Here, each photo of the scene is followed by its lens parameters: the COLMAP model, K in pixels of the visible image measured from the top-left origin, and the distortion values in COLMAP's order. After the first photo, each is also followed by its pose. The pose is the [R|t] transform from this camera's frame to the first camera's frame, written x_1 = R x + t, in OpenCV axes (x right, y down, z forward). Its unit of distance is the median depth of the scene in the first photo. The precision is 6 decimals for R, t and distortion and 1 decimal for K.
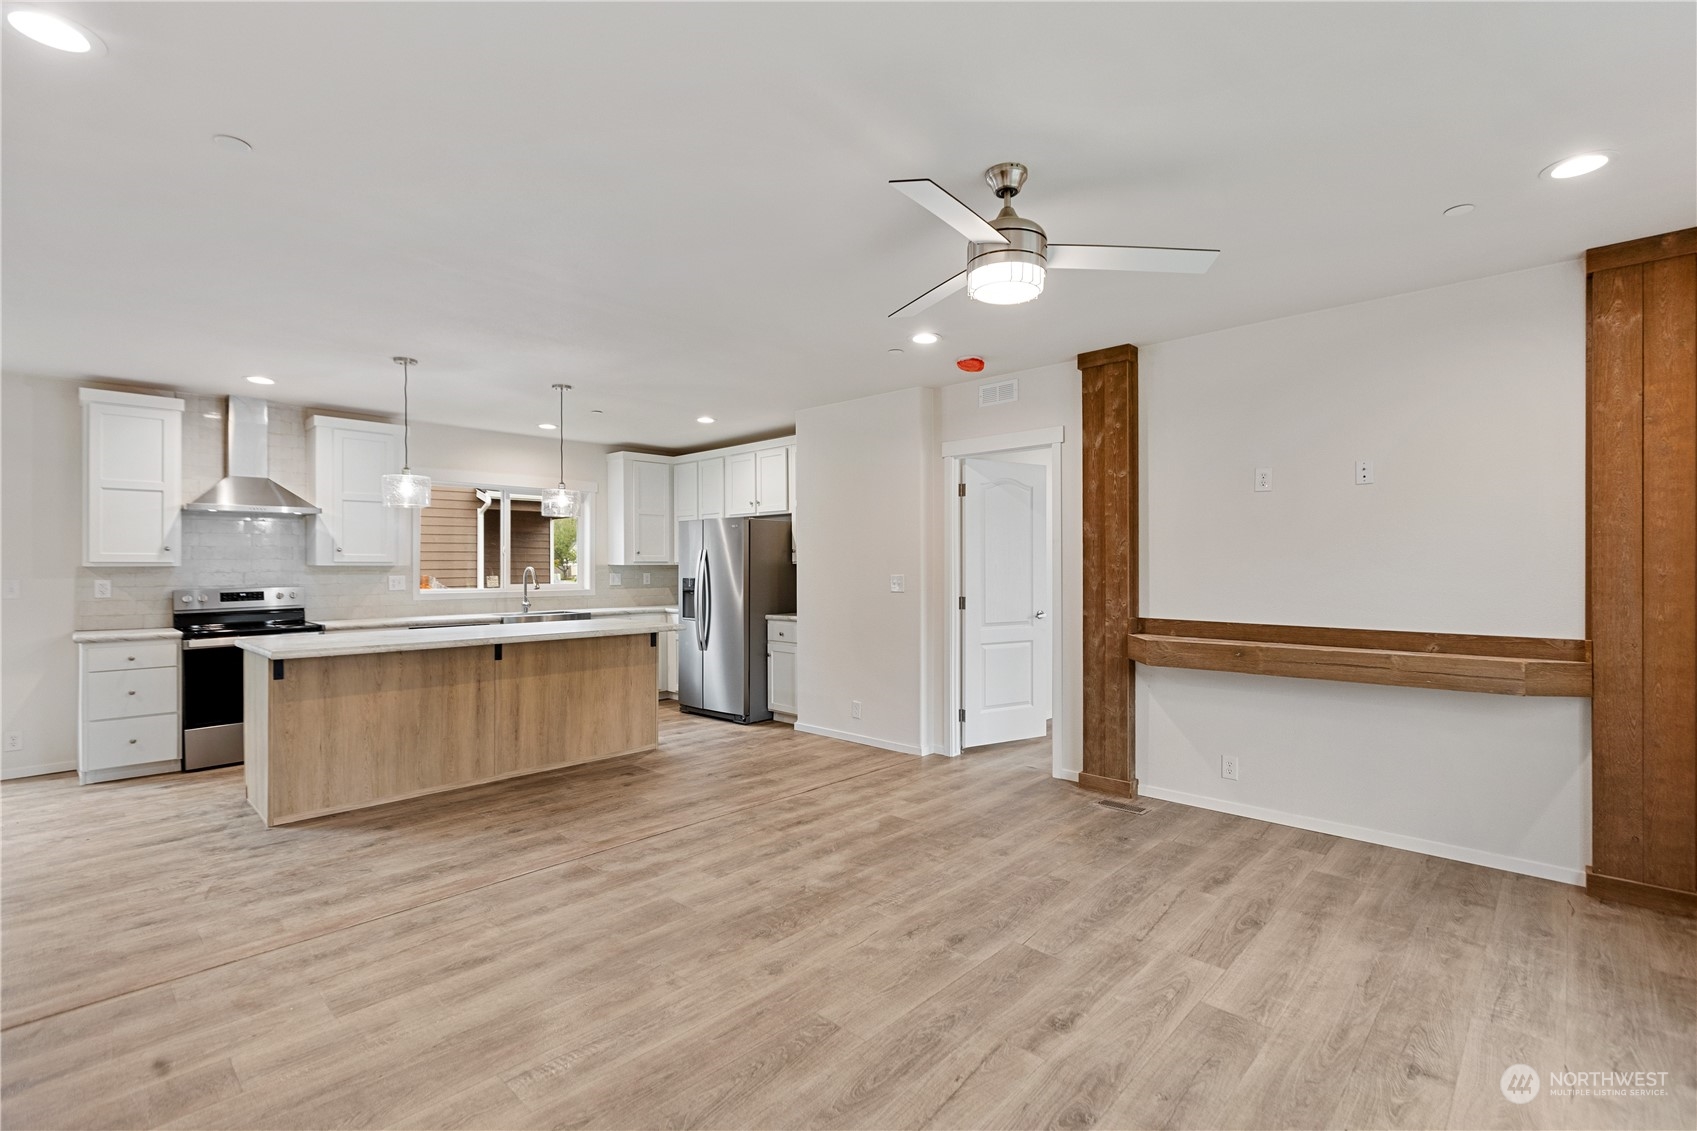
lens RADIAL K [[762.8, 0, 853.0], [0, 762.8, 557.6], [0, 0, 1]] dist [-0.002430, -0.001446]
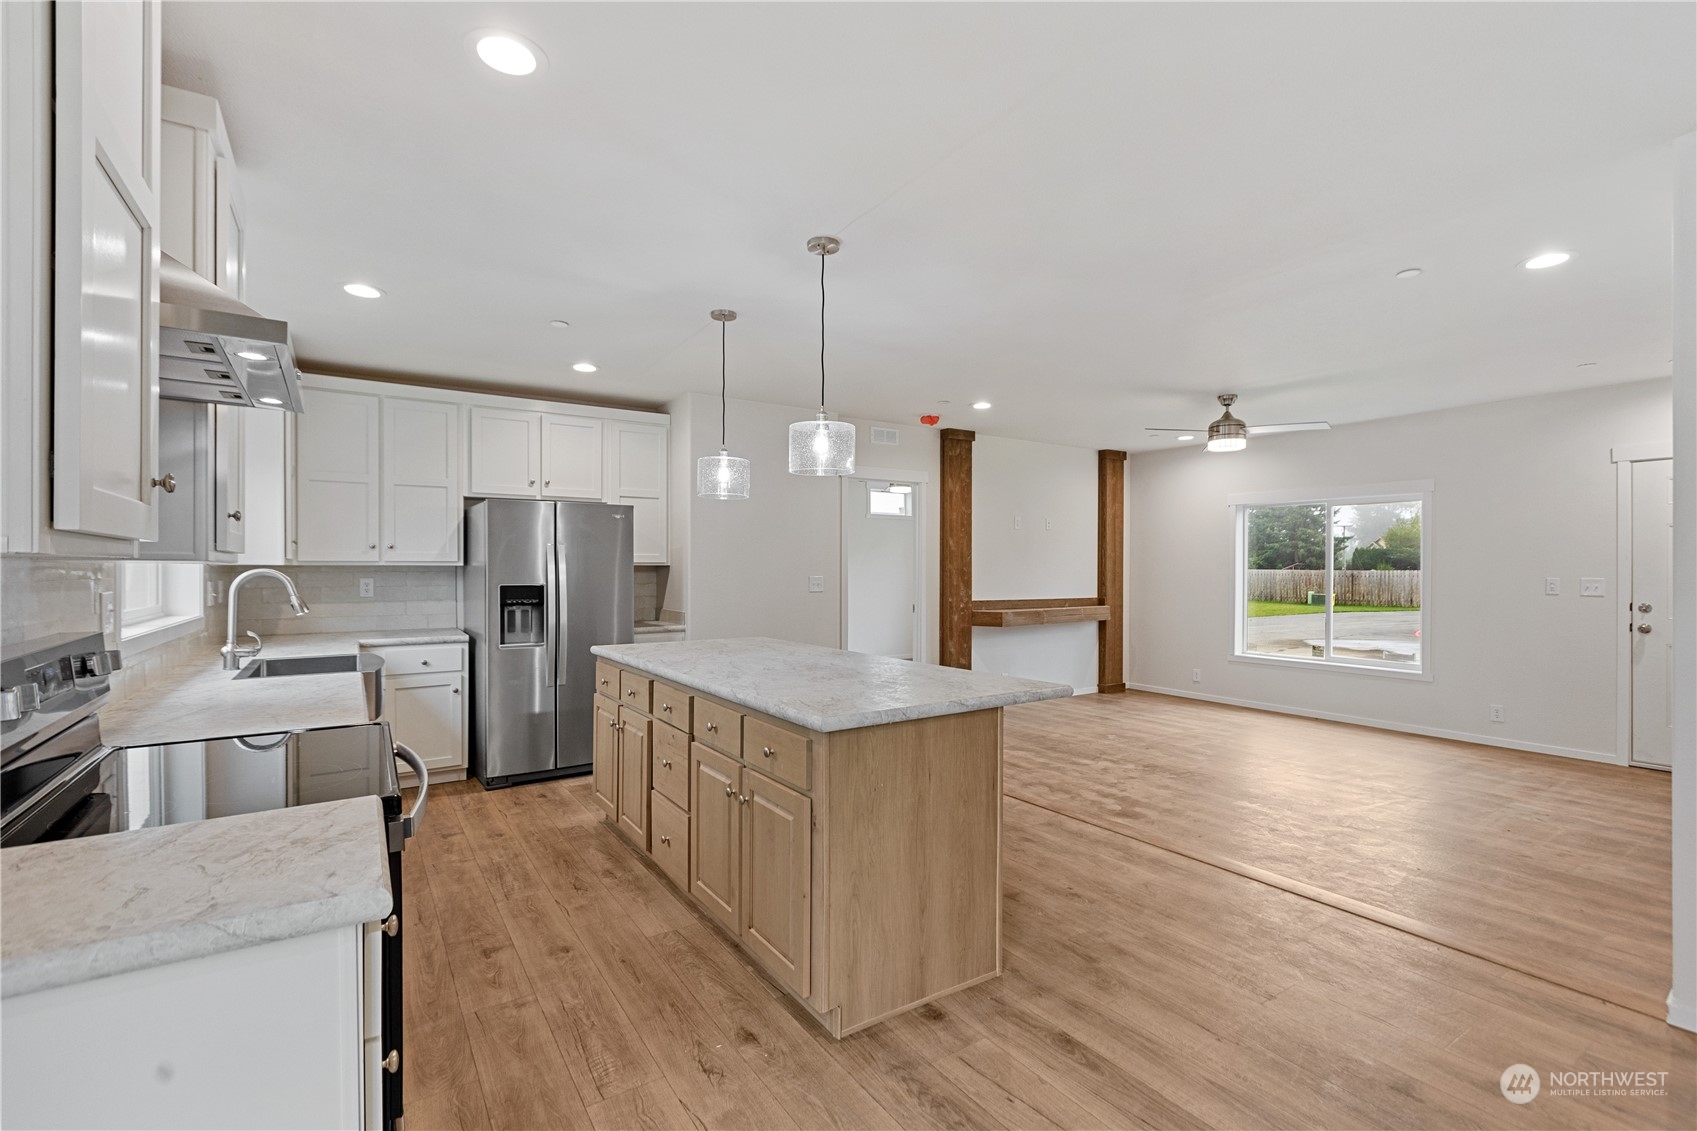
lens RADIAL K [[762.8, 0, 853.0], [0, 762.8, 557.6], [0, 0, 1]] dist [-0.002430, -0.001446]
pose [[0.237955, 0.013630, 0.971180, -1.460793], [-0.013092, 0.999856, -0.010825, 0.011957], [-0.971188, -0.010139, 0.238100, 0.995736]]
